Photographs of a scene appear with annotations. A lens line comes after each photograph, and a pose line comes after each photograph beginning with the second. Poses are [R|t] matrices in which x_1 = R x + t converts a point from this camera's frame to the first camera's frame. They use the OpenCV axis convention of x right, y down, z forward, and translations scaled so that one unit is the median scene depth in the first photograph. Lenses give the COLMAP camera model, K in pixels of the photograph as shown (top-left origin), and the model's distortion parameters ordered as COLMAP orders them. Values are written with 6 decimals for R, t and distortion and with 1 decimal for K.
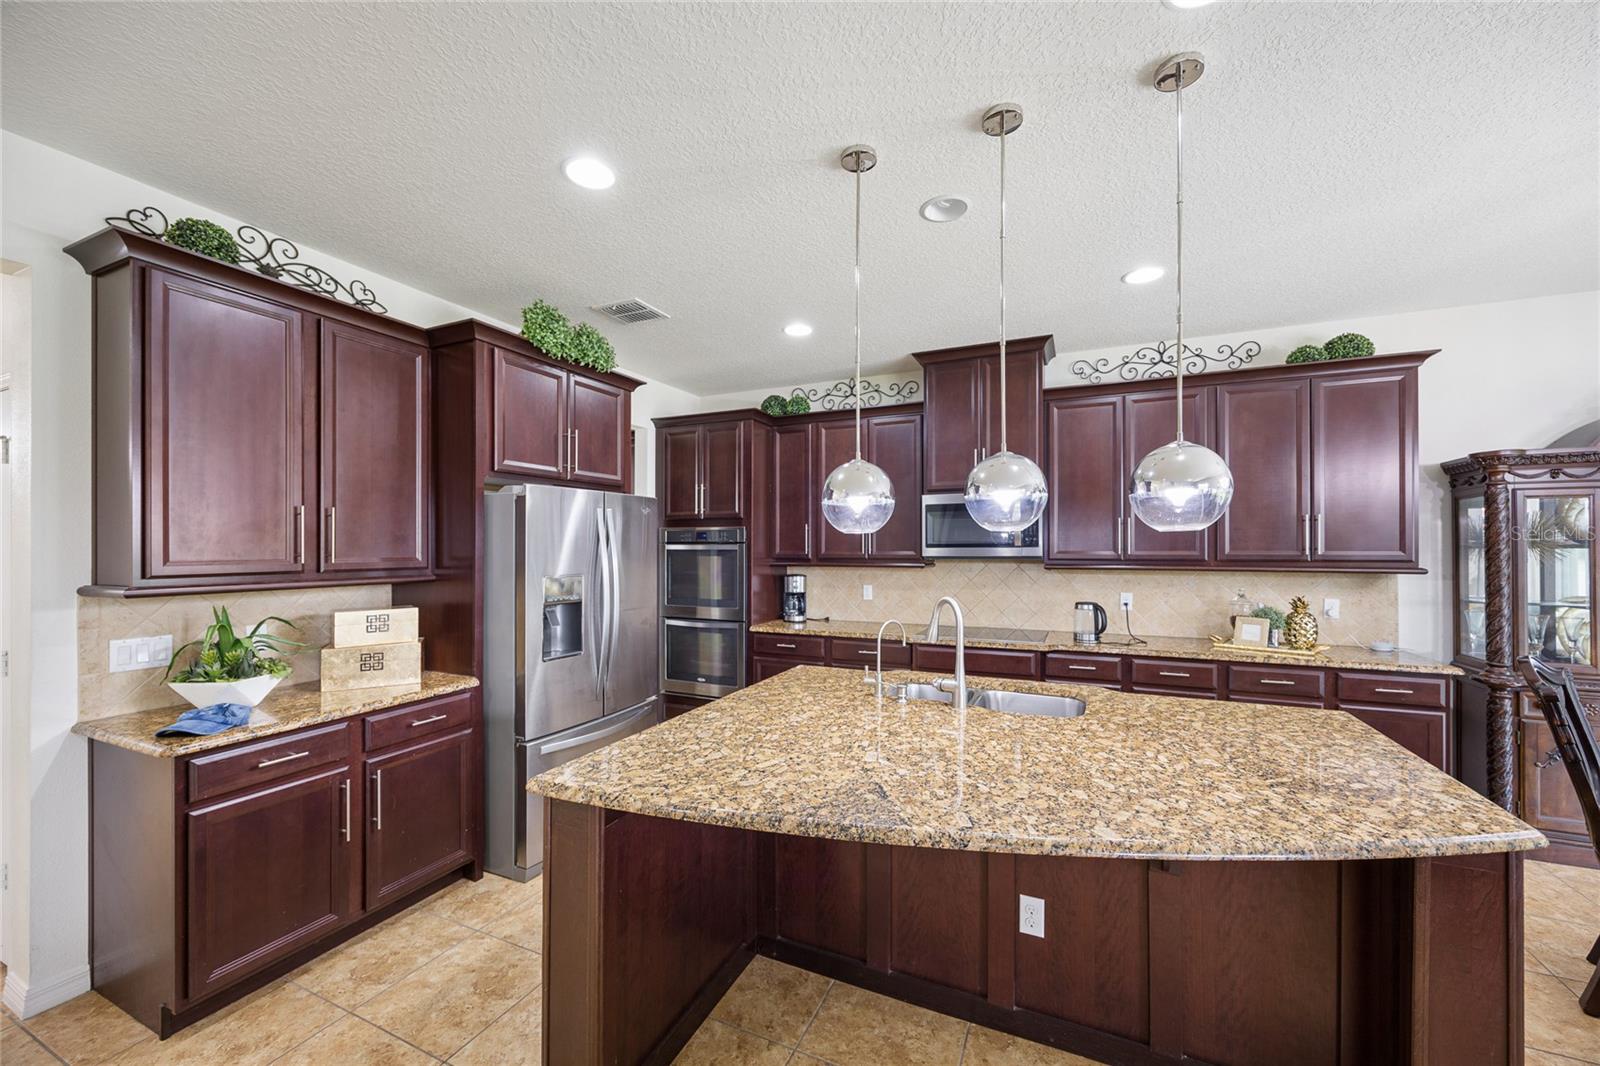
lens RADIAL K [[610.3, 0, 804.3], [0, 610.3, 543.6], [0, 0, 1]] dist [-0.002779, -0.000189]
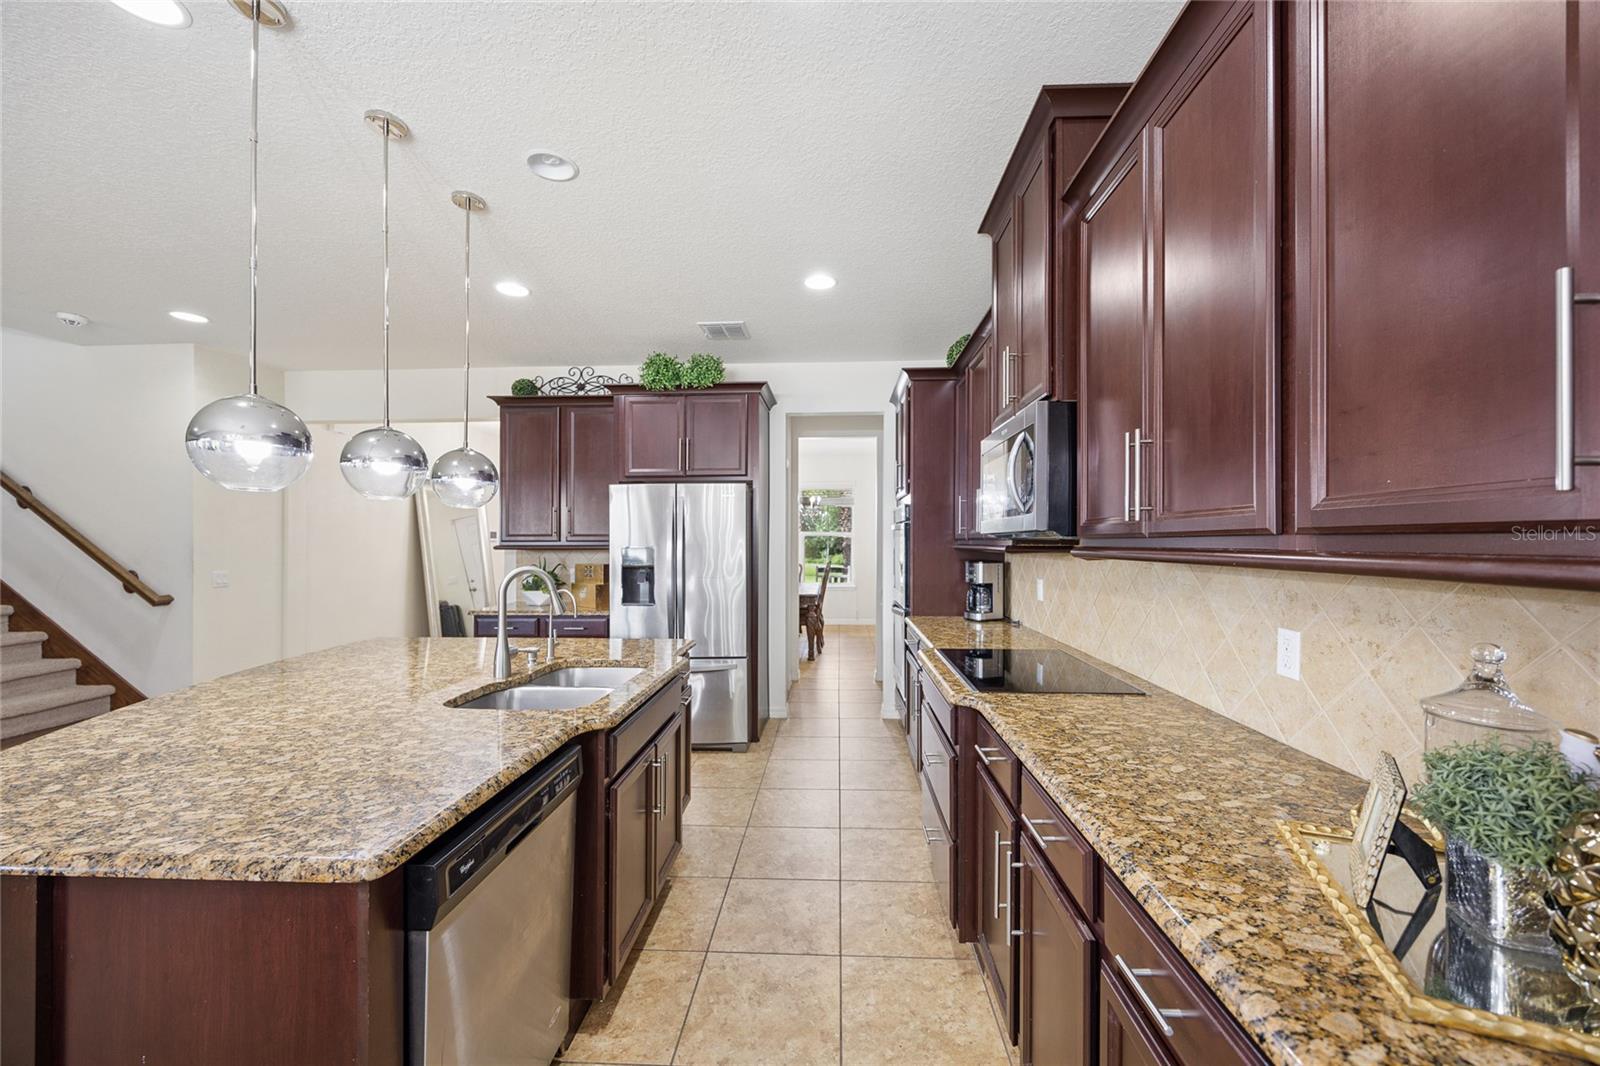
lens RADIAL K [[609.0, 0, 800.0], [0, 609.0, 533.0], [0, 0, 1]] dist [0.000154, 0.000137]
pose [[0.368428, -0.010174, -0.929600, 0.830886], [0.007360, 0.999941, -0.008027, 0.027215], [0.929627, -0.003884, 0.368481, 0.662809]]
